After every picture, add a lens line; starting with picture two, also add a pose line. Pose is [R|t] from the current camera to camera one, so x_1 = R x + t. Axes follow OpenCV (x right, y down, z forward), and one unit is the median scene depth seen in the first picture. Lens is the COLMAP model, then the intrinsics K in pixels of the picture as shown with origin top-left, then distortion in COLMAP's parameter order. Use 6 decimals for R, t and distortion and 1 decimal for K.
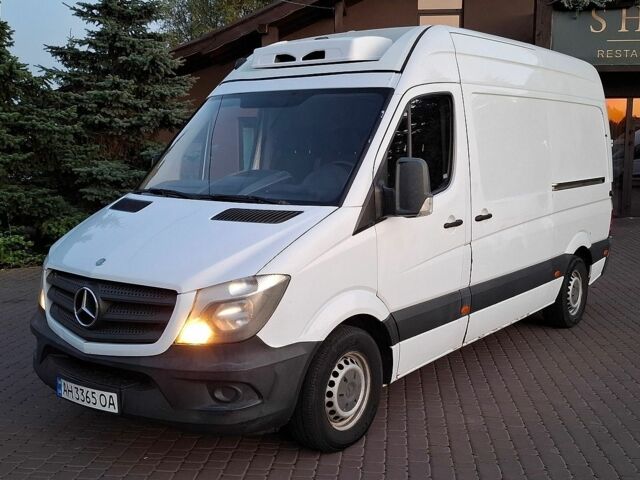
lens RADIAL K [[724.9, 0, 330.1], [0, 724.9, 241.0], [0, 0, 1]] dist [0.143592, -0.264196]
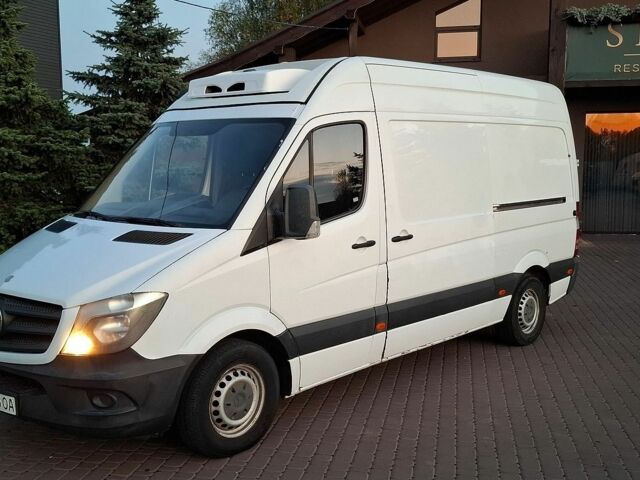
lens RADIAL K [[725.1, 0, 320.0], [0, 725.1, 240.0], [0, 0, 1]] dist [0.144656, -0.271486]
pose [[0.994886, 0.006580, -0.100792, 0.211101], [-0.008356, 0.999817, -0.017213, -0.011645], [0.100660, 0.017967, 0.994759, -0.052308]]
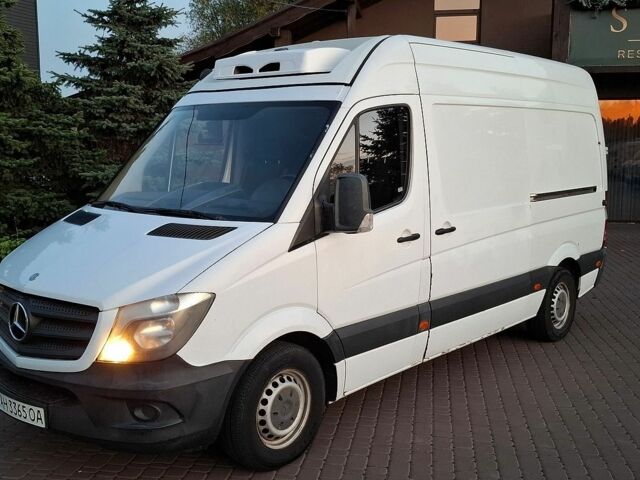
lens RADIAL K [[725.1, 0, 320.0], [0, 725.1, 240.0], [0, 0, 1]] dist [0.144656, -0.271486]
pose [[0.997669, 0.008472, -0.067716, 0.115760], [-0.008429, 0.999964, 0.000921, -0.020725], [0.067722, -0.000348, 0.997704, 0.013344]]
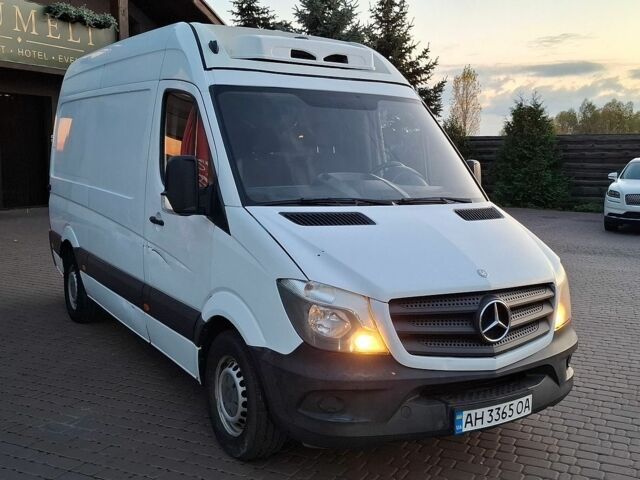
lens RADIAL K [[725.1, 0, 320.0], [0, 725.1, 240.0], [0, 0, 1]] dist [0.144656, -0.271486]
pose [[0.369193, -0.109299, 0.922903, -0.992743], [0.098460, 0.992071, 0.078103, -0.085863], [-0.924122, 0.062034, 0.377027, 0.657033]]
